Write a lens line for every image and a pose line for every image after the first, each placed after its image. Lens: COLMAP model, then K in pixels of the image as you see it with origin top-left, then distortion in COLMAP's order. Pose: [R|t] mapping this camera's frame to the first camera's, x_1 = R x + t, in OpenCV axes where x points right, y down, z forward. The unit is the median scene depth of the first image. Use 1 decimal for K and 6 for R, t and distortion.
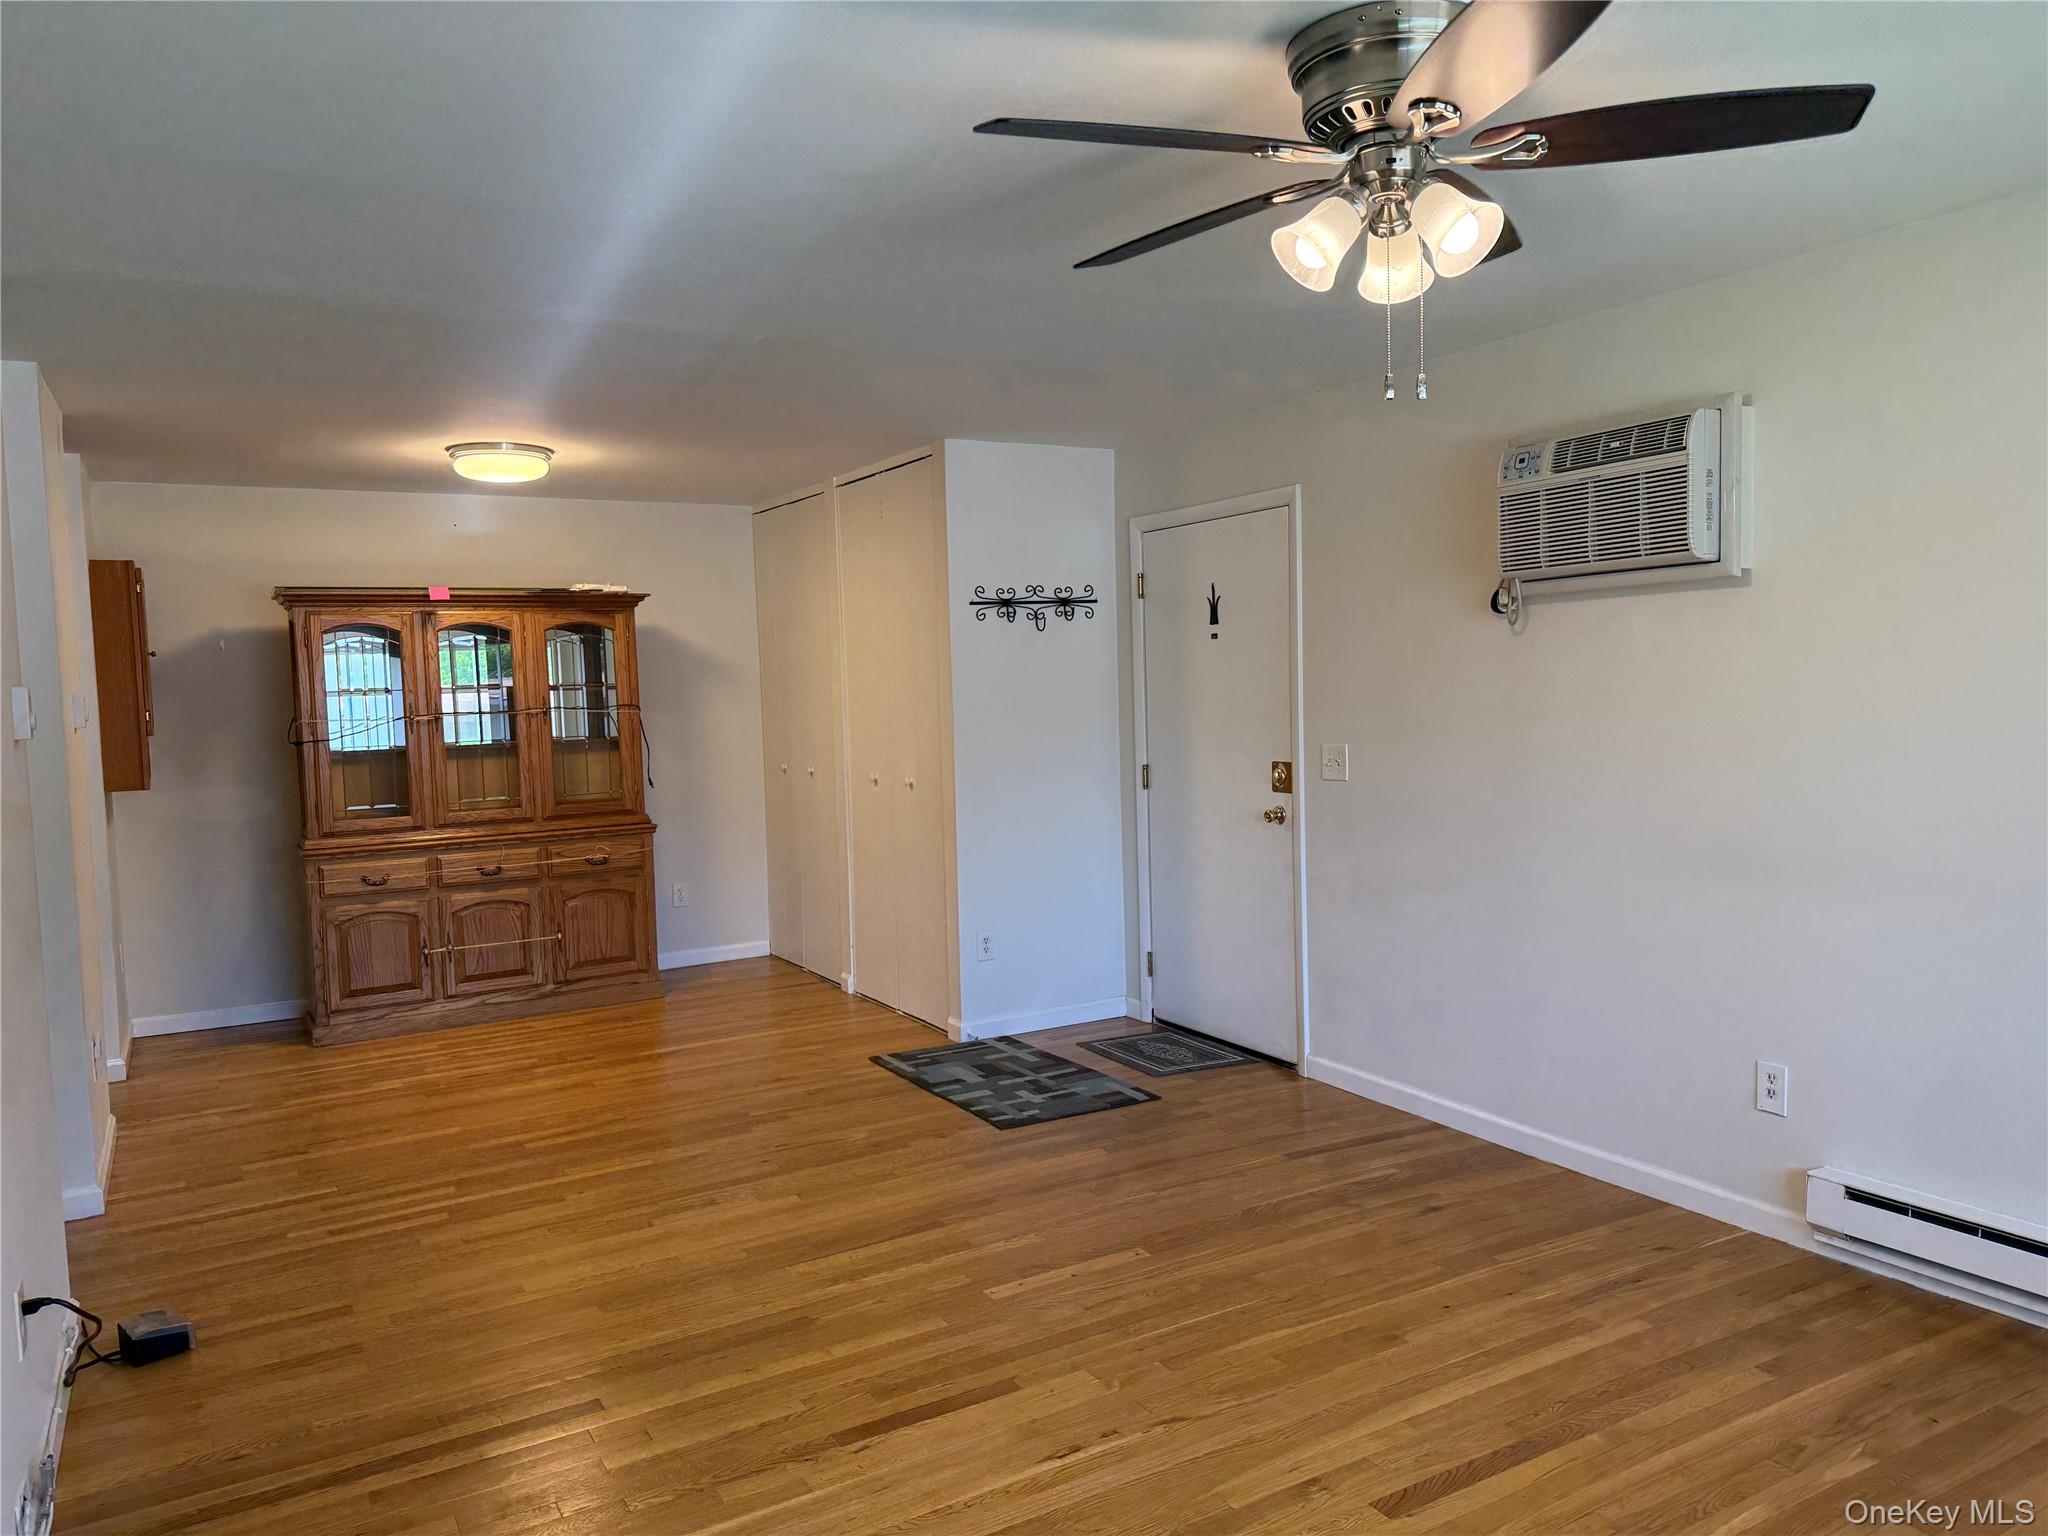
lens RADIAL K [[1441.8, 0, 1032.6], [0, 1441.8, 765.1], [0, 0, 1]] dist [0.177429, -0.241928]
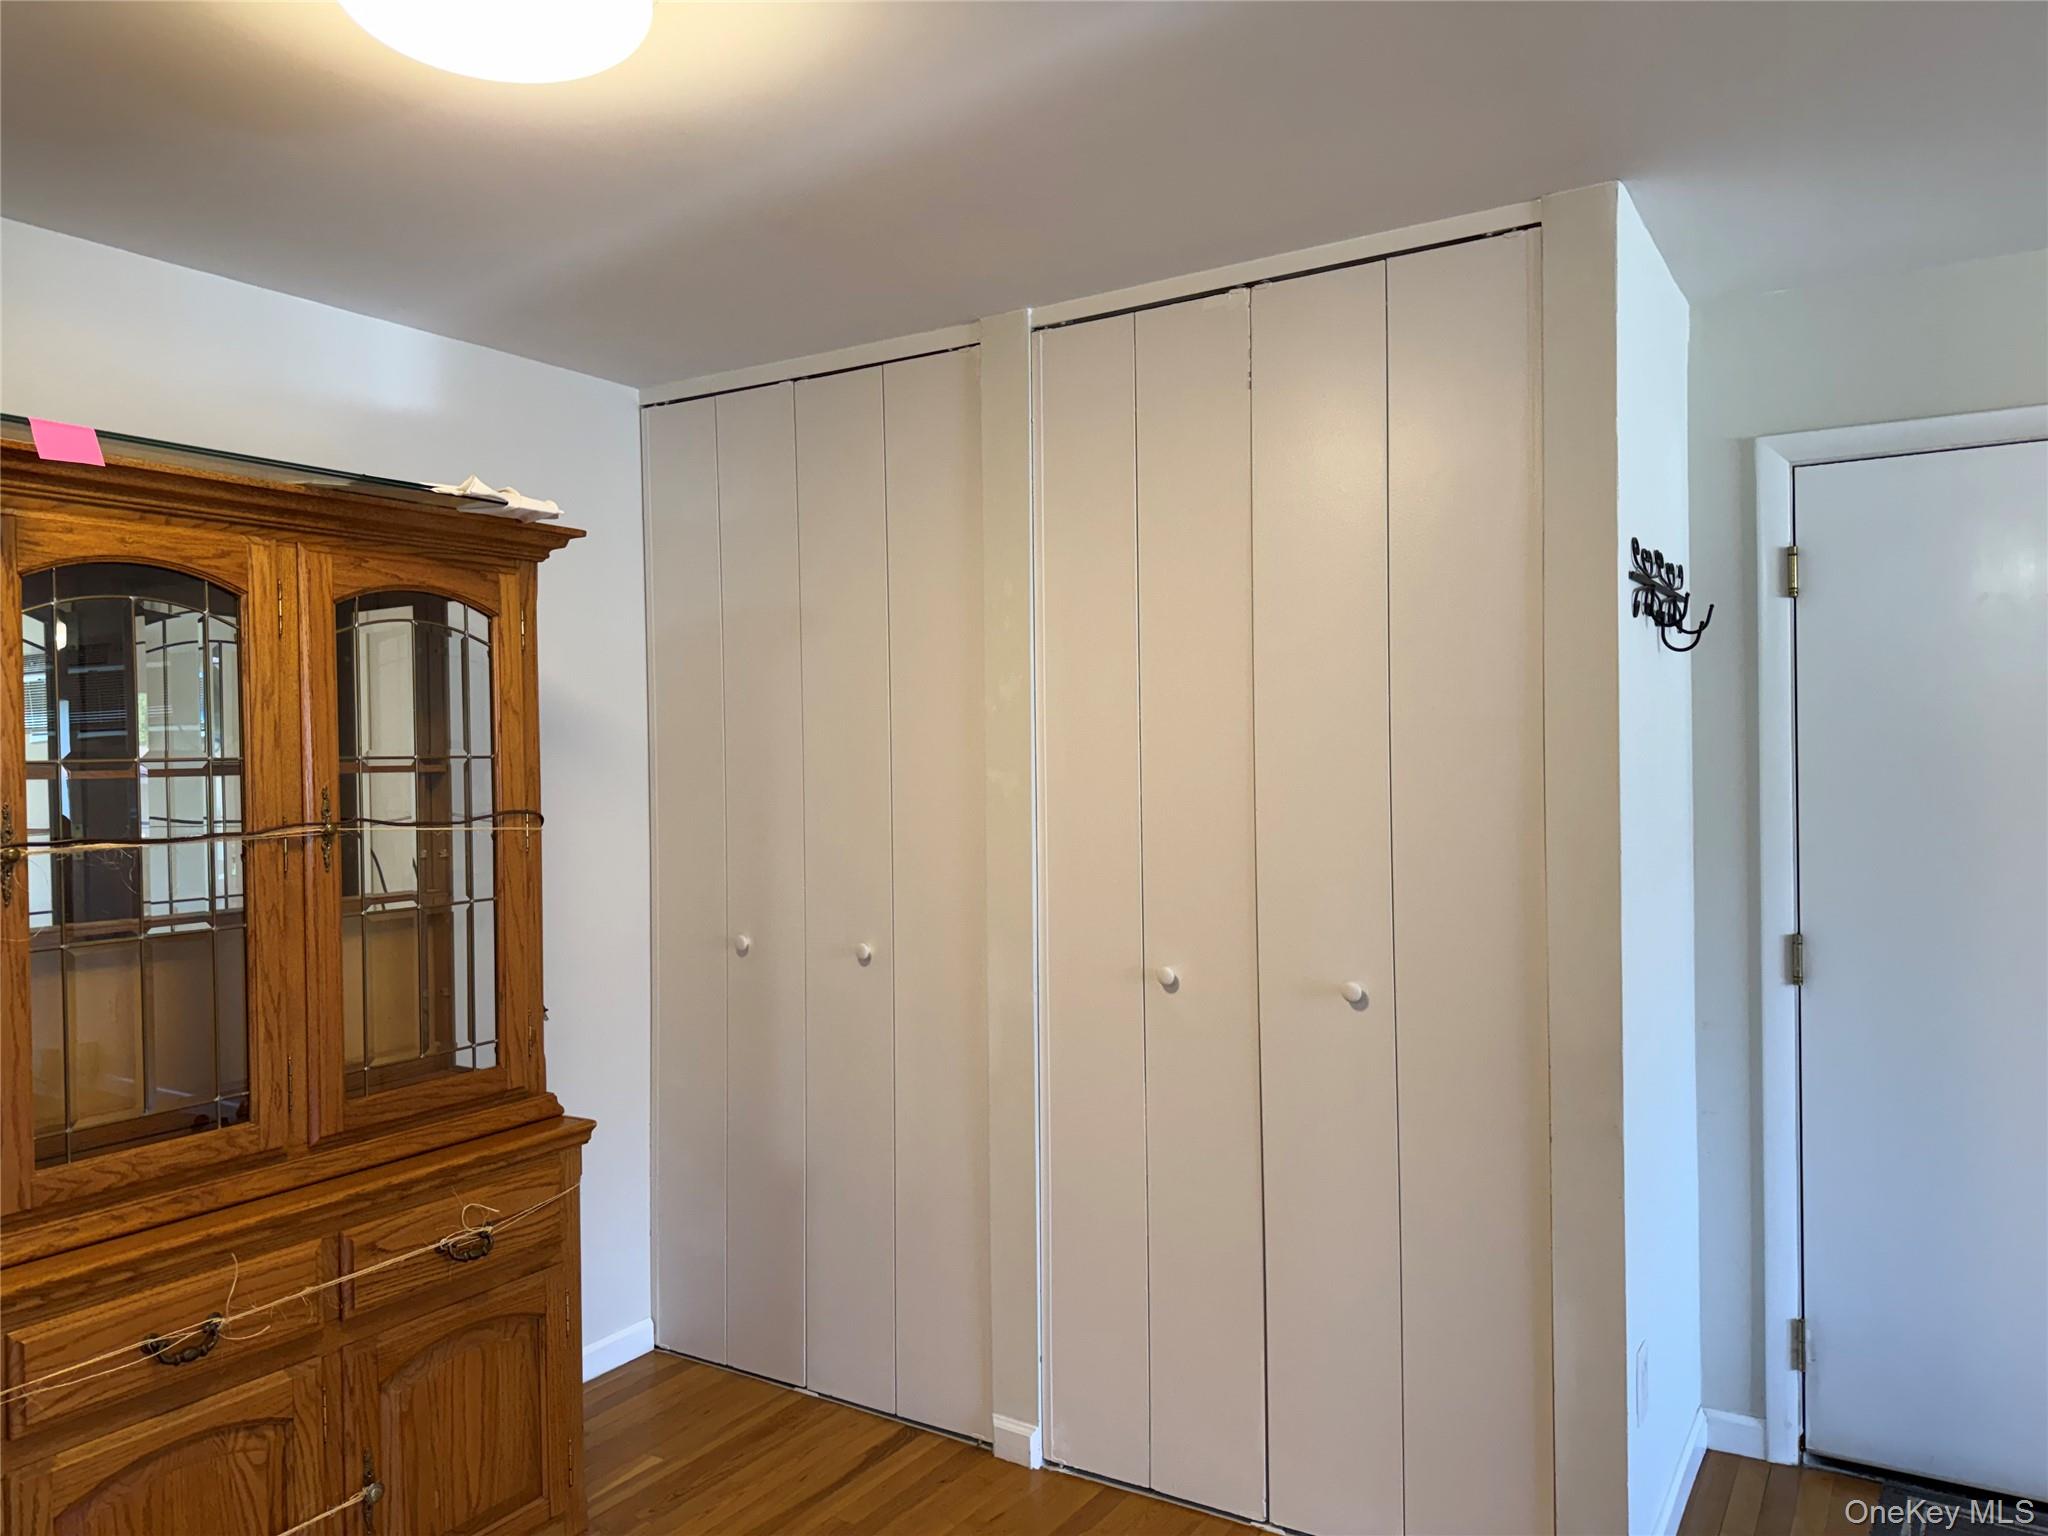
lens RADIAL K [[1453.4, 0, 1025.9], [0, 1453.4, 758.1], [0, 0, 1]] dist [0.088244, -0.108788]
pose [[0.881142, 0.018755, 0.472480, -0.443469], [0.016274, 0.997418, -0.069944, -0.033494], [-0.472572, 0.069320, 0.878561, 0.772983]]
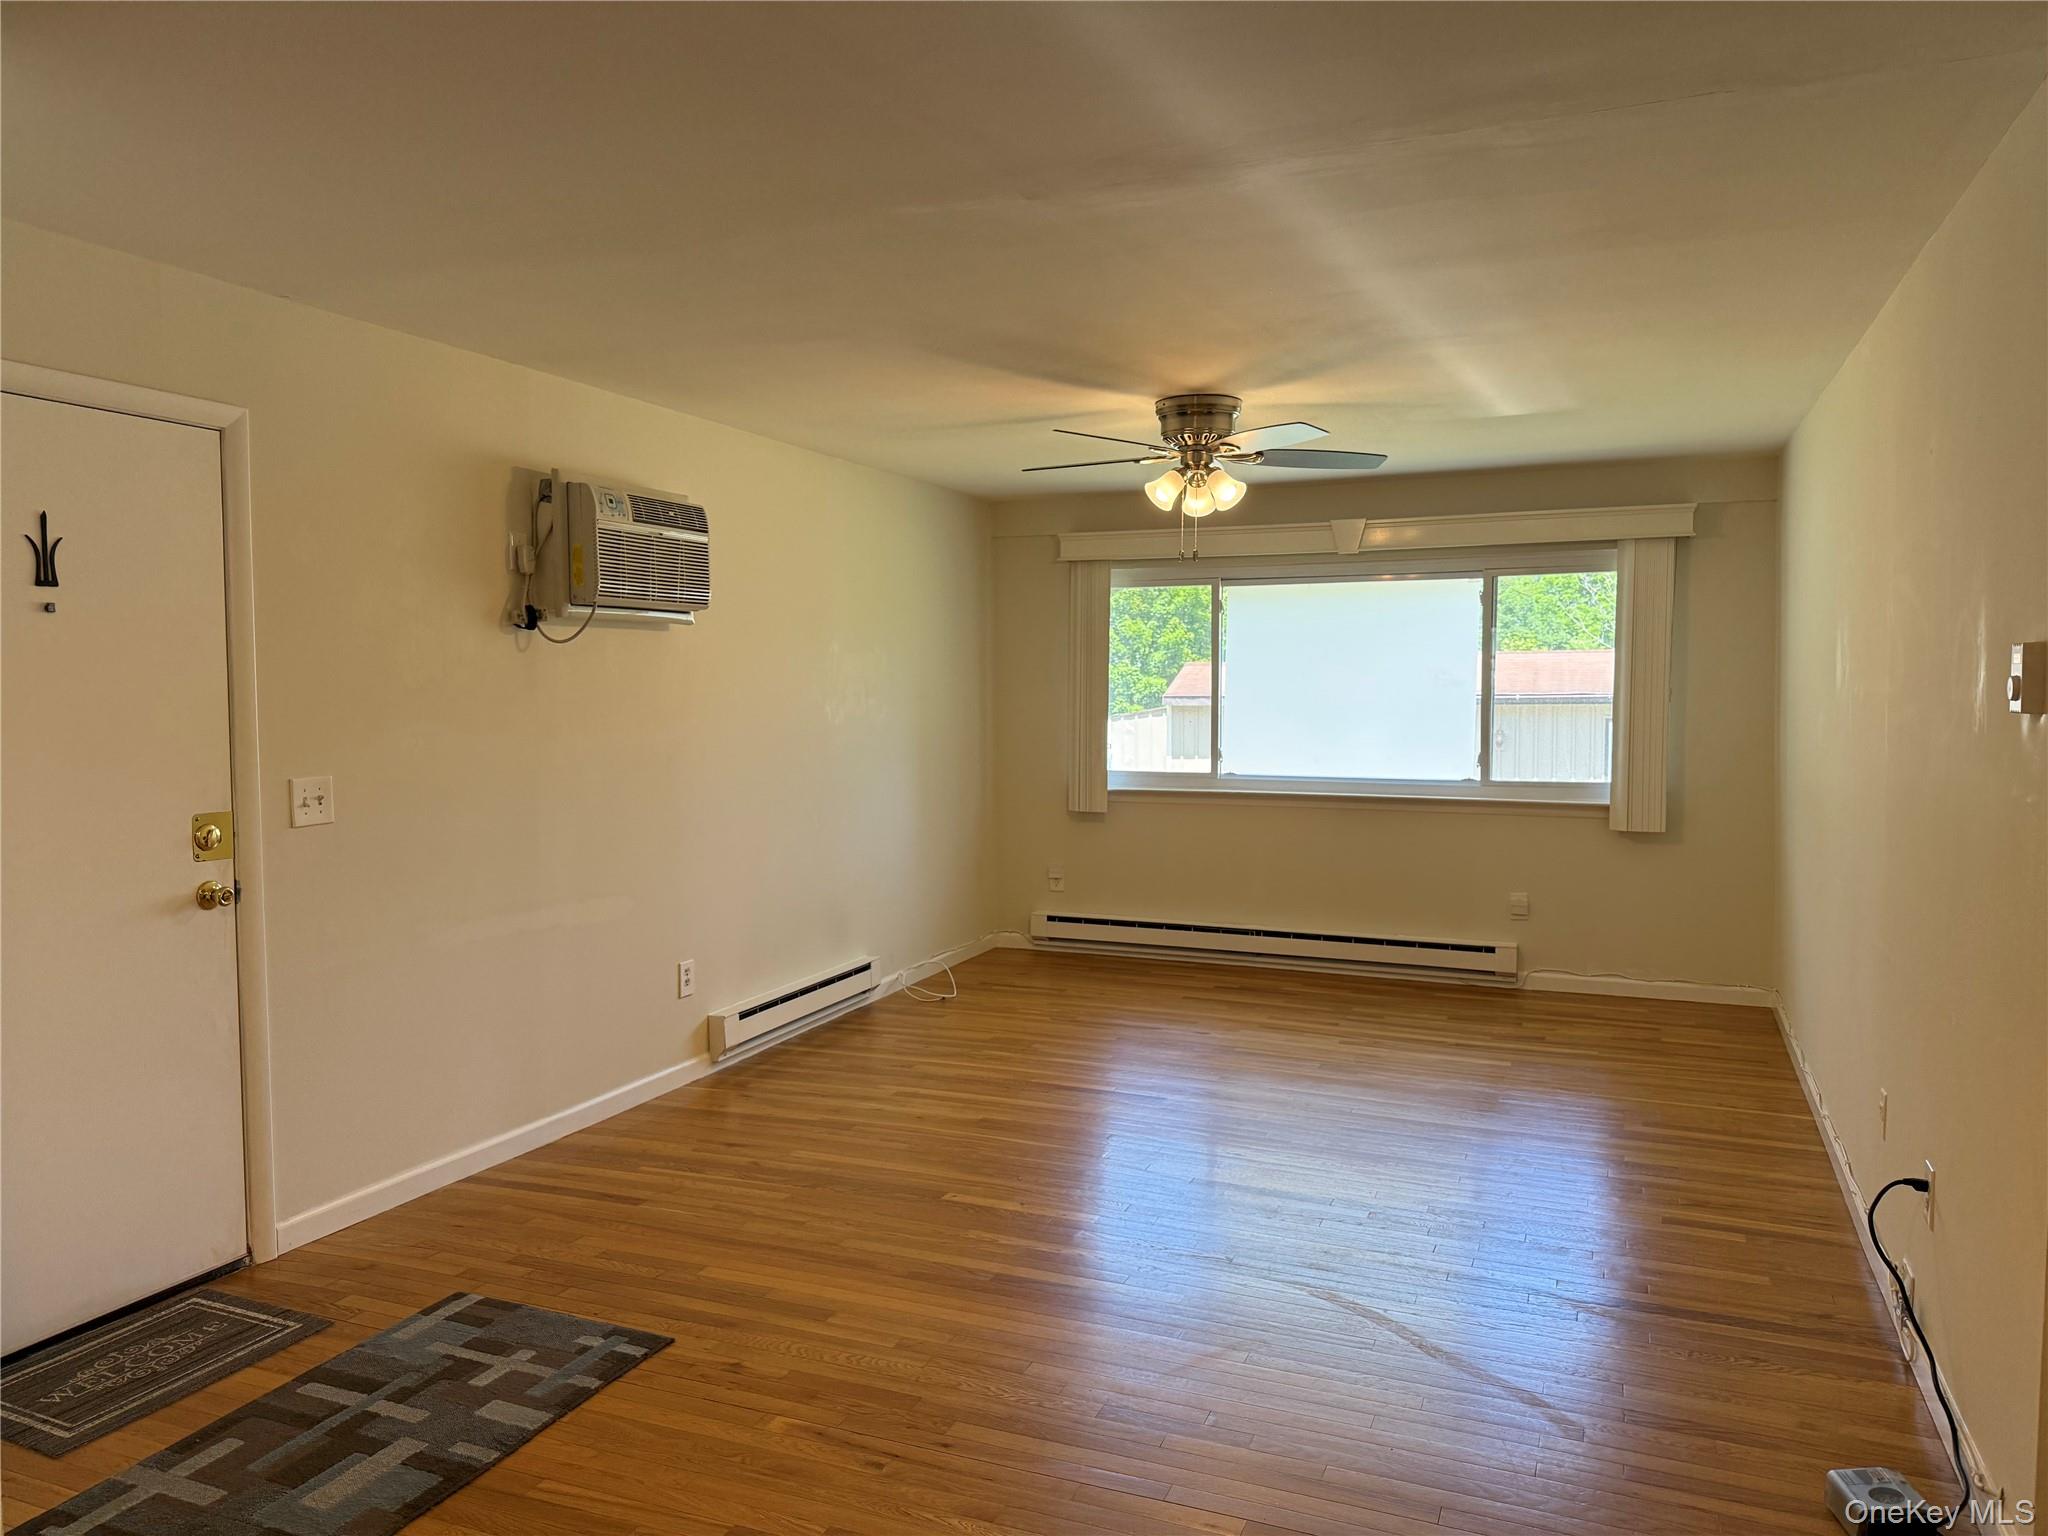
lens RADIAL K [[1395.9, 0, 1020.6], [0, 1395.9, 768.2], [0, 0, 1]] dist [-0.029720, 0.001072]
pose [[-0.605533, -0.007557, 0.795784, -0.547688], [0.073812, 0.995111, 0.065615, -0.036858], [-0.792390, 0.098471, -0.602015, 1.081208]]
